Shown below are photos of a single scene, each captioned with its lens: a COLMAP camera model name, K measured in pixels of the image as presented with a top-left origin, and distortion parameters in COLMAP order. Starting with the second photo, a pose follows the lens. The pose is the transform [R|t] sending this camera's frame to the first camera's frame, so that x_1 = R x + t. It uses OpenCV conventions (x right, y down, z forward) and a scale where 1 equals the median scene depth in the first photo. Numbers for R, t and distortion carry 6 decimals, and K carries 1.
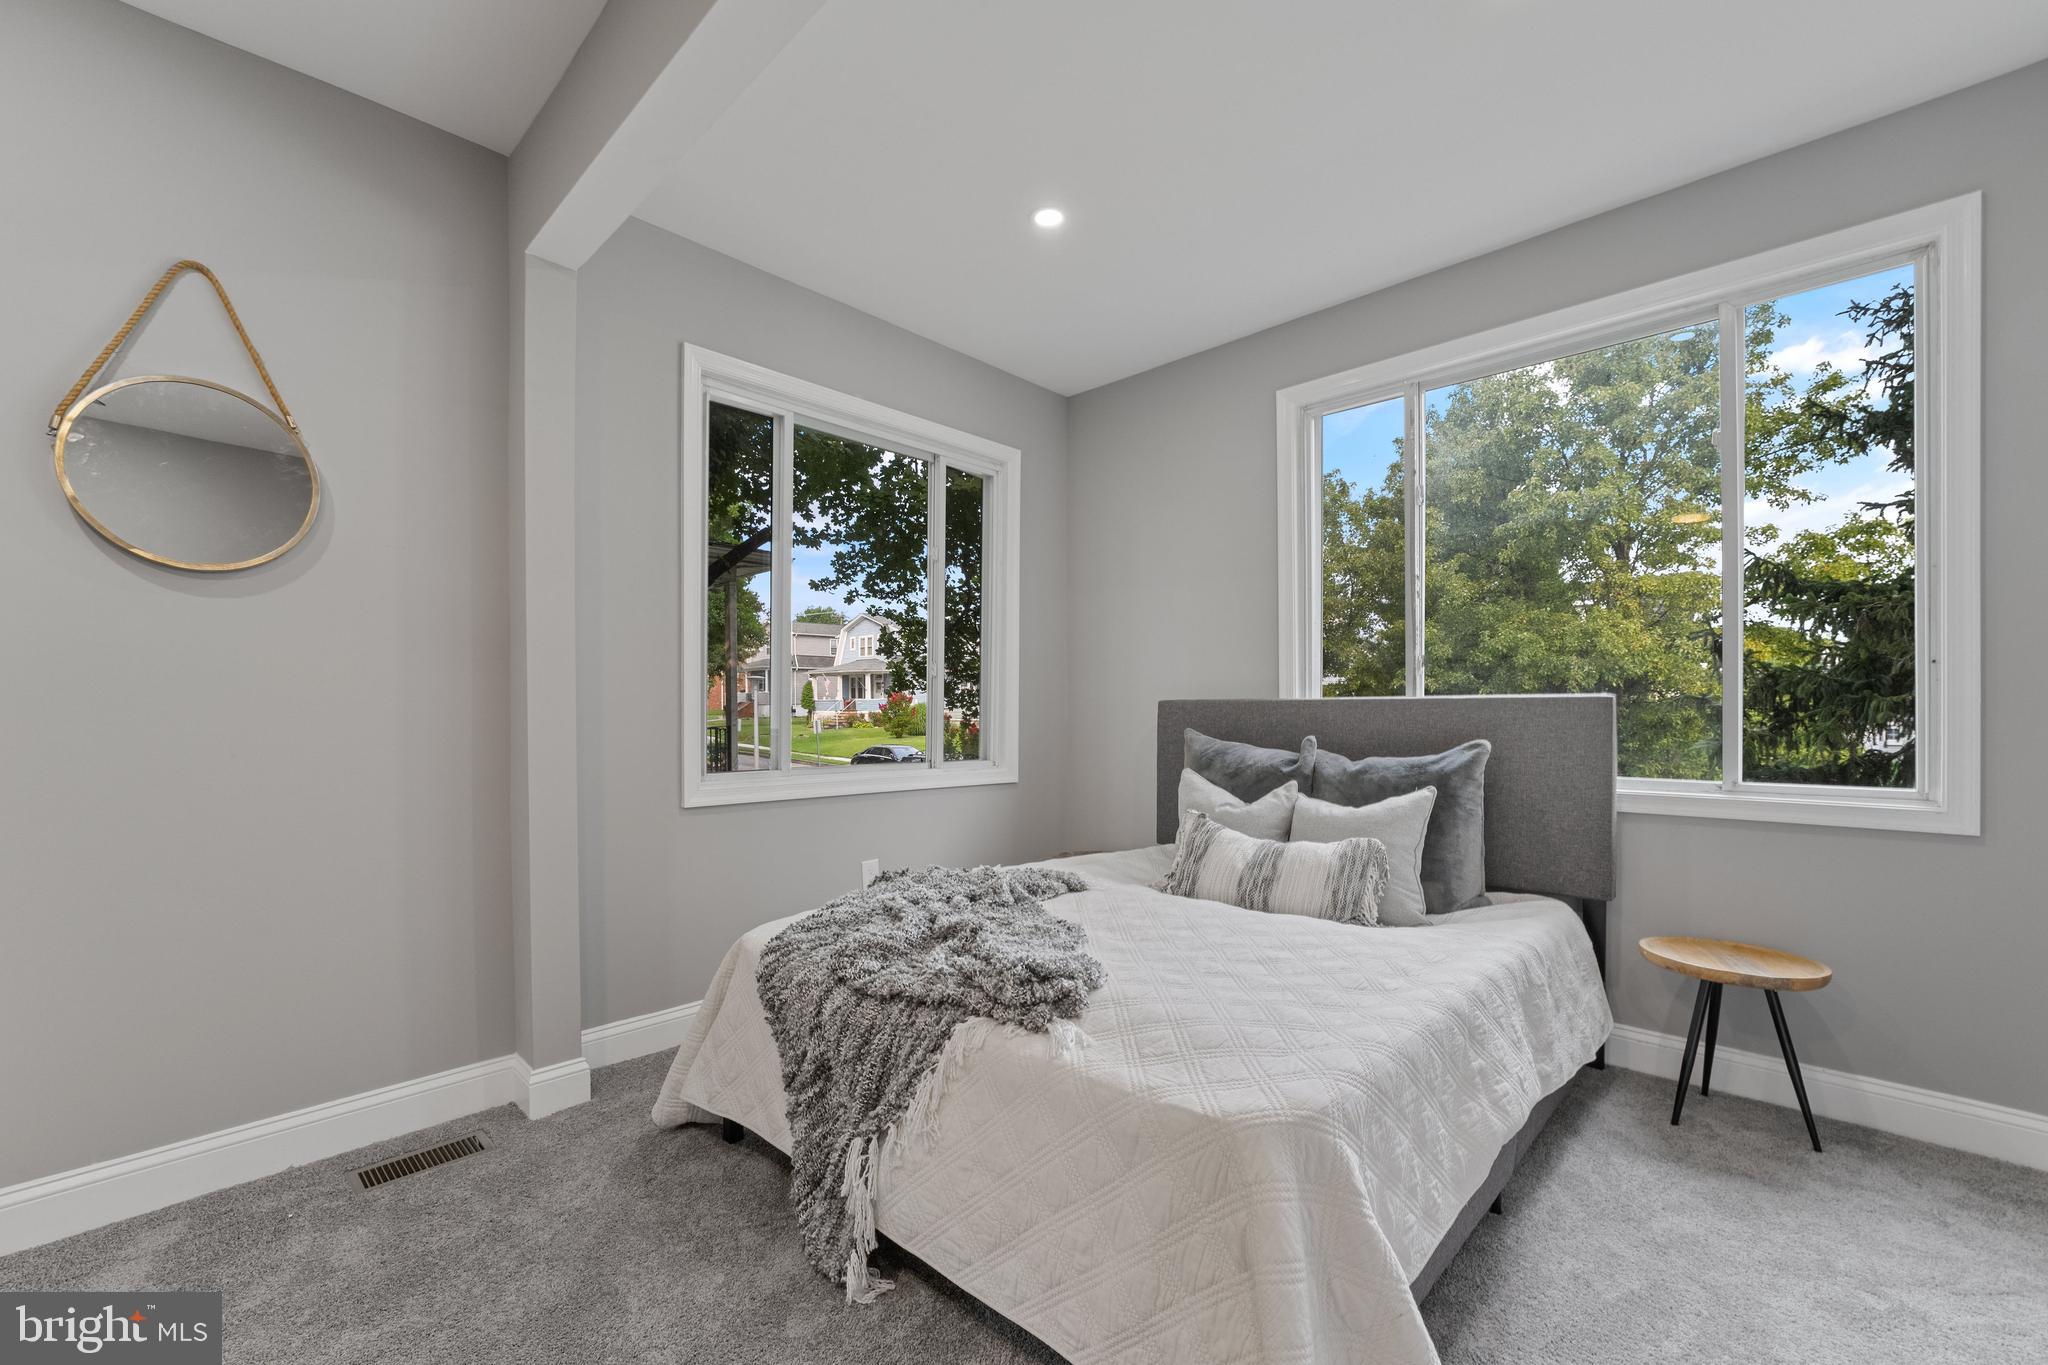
lens RADIAL K [[837.2, 0, 1022.9], [0, 837.2, 706.3], [0, 0, 1]] dist [-0.016018, -0.000141]
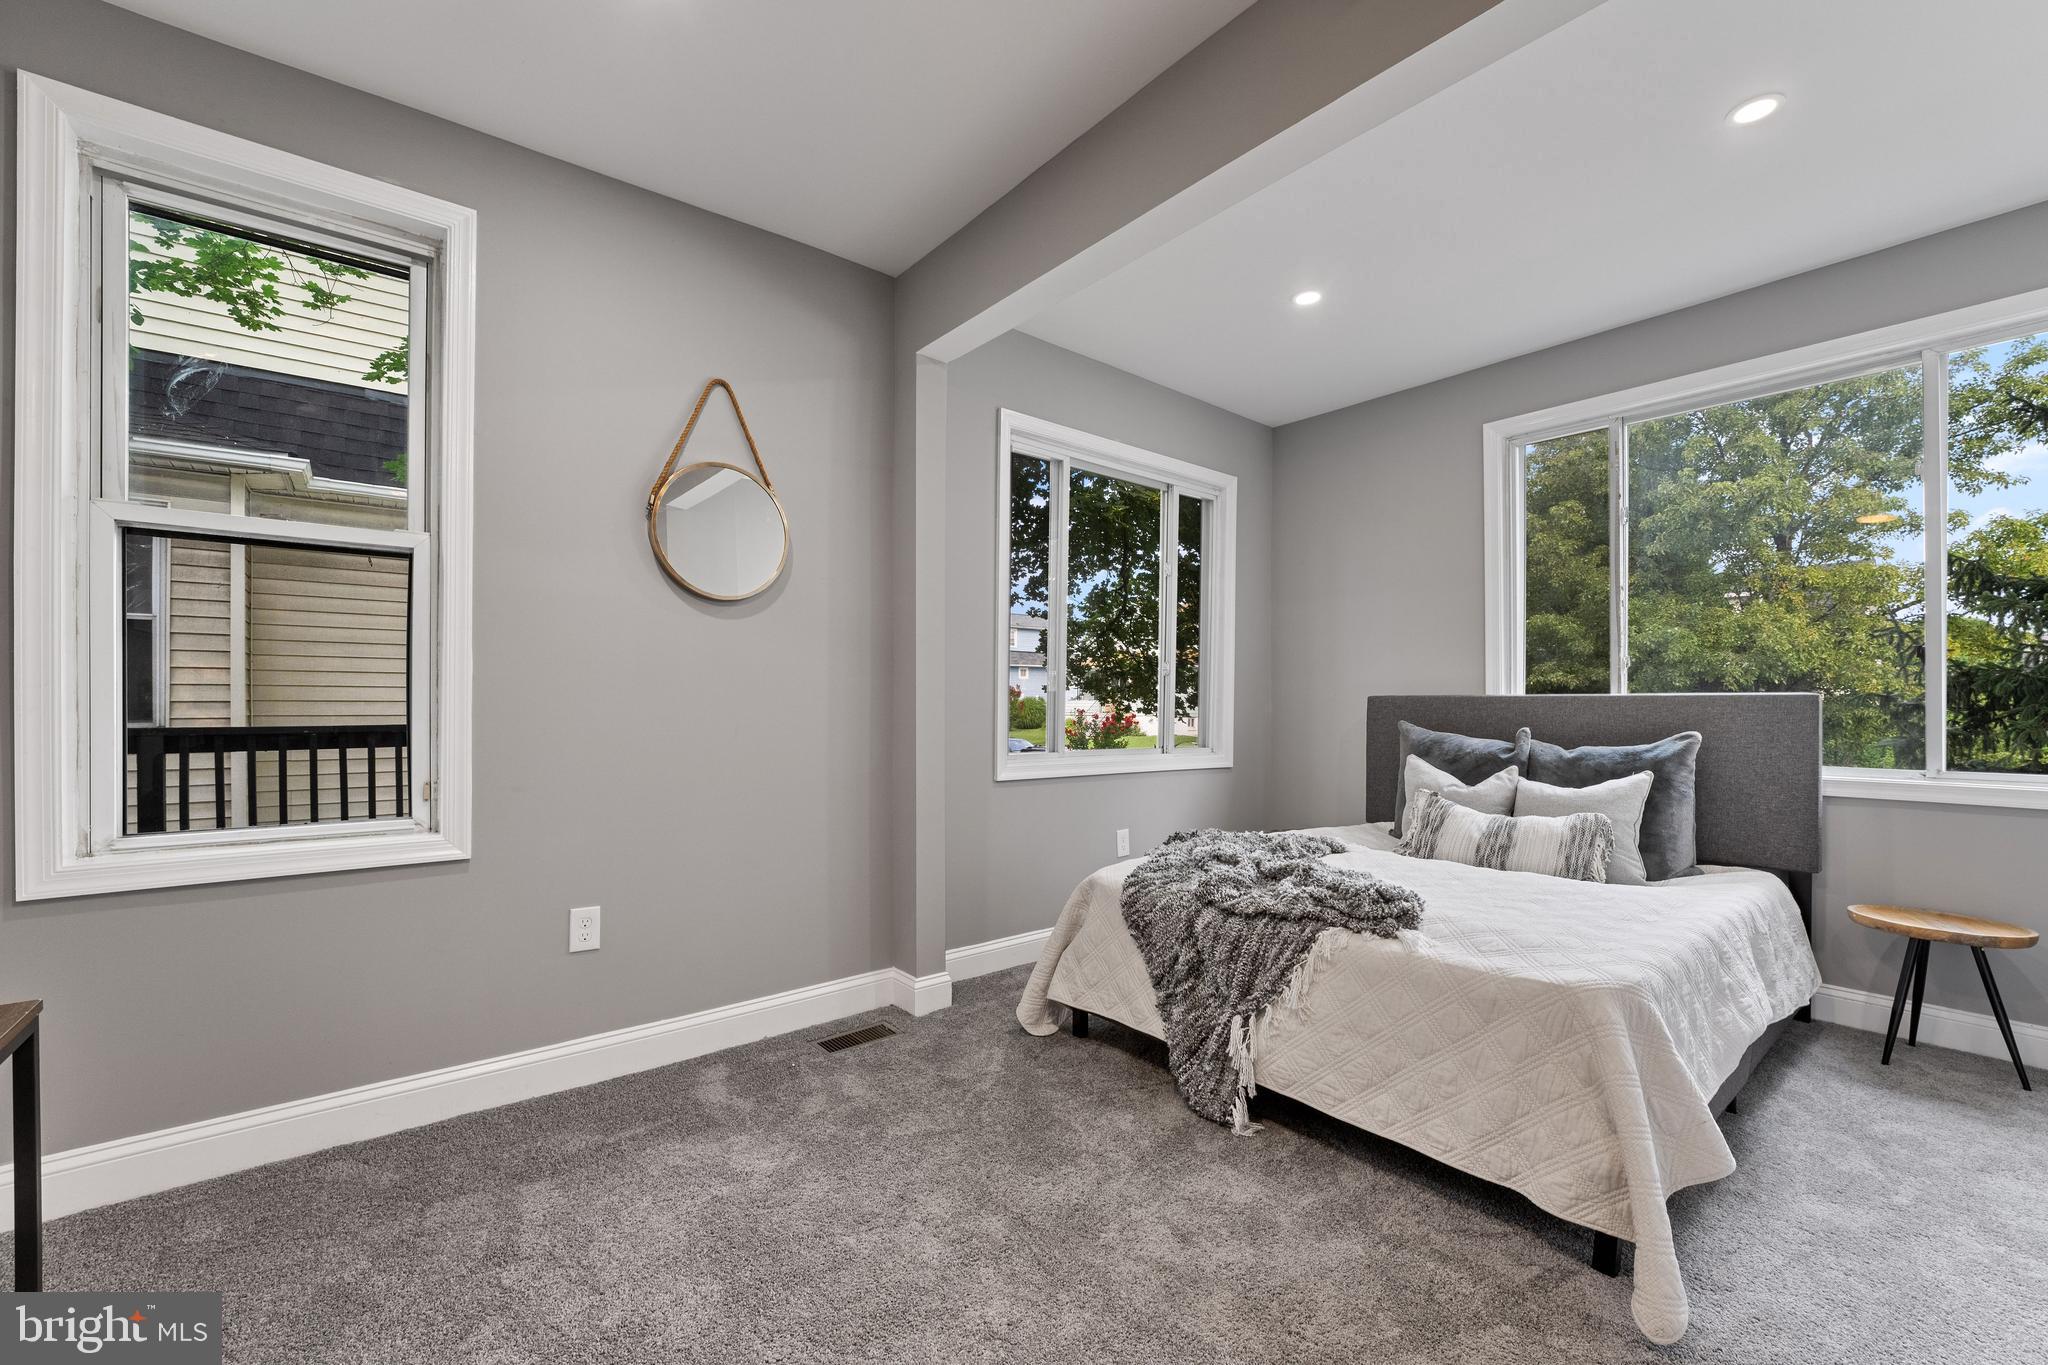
lens RADIAL K [[829.2, 0, 1027.1], [0, 829.2, 694.5], [0, 0, 1]] dist [-0.018845, 0.003457]
pose [[0.993233, 0.003972, -0.116068, -0.246549], [-0.004964, 0.999954, -0.008261, 0.003051], [0.116029, 0.008781, 0.993207, -0.248468]]
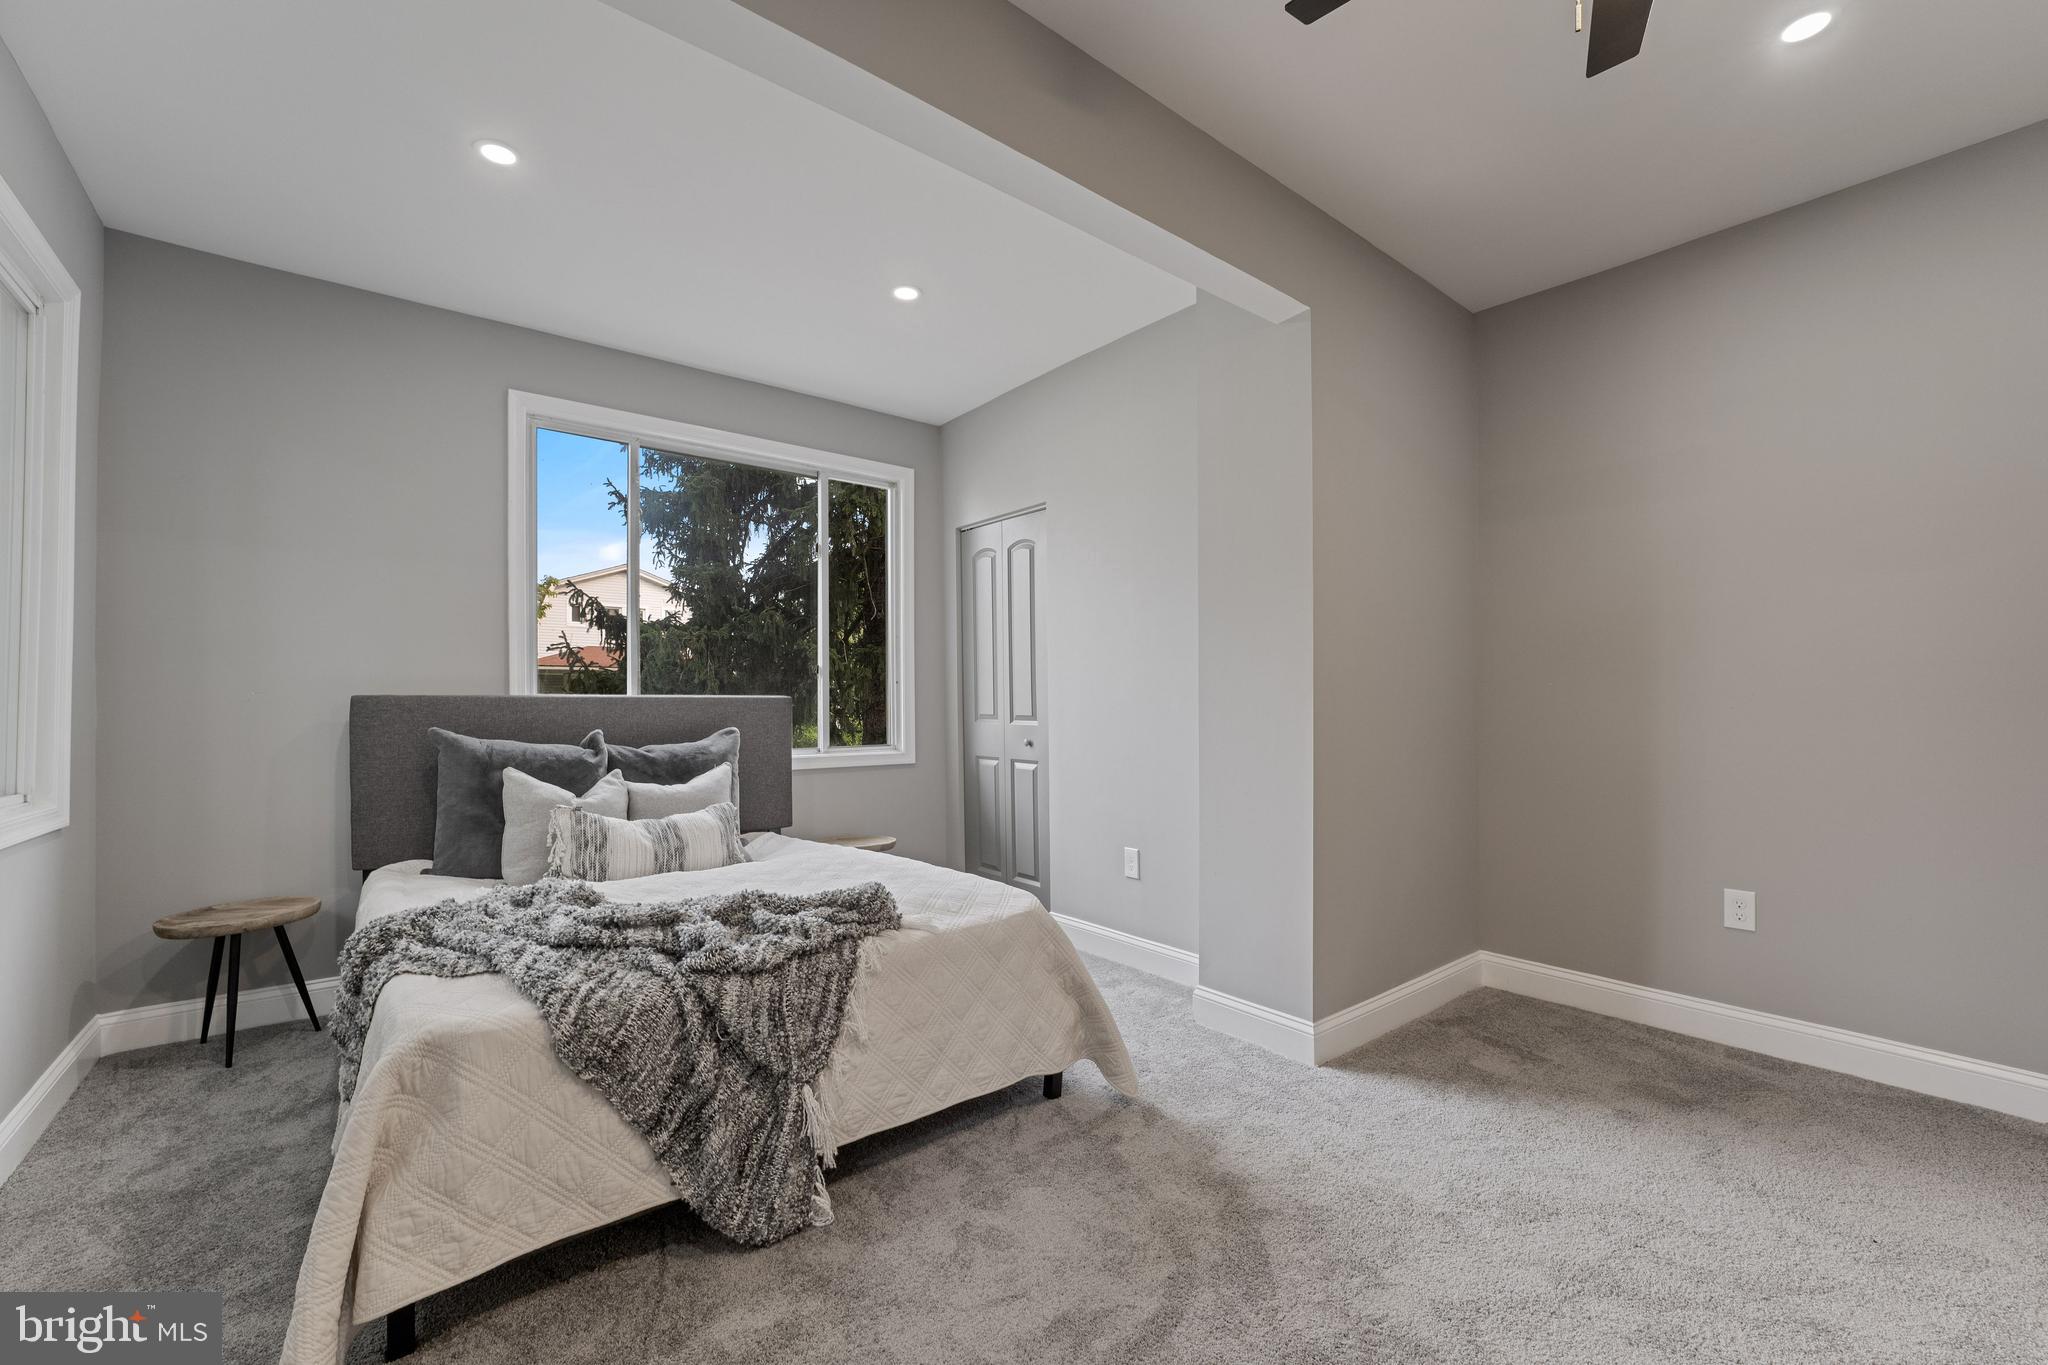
lens RADIAL K [[829.2, 0, 1027.1], [0, 829.2, 694.5], [0, 0, 1]] dist [-0.018845, 0.003457]
pose [[0.120440, 0.010083, 0.992669, -0.813960], [0.001753, 0.999945, -0.010370, 0.000611], [-0.992719, 0.002989, 0.120416, 0.361694]]
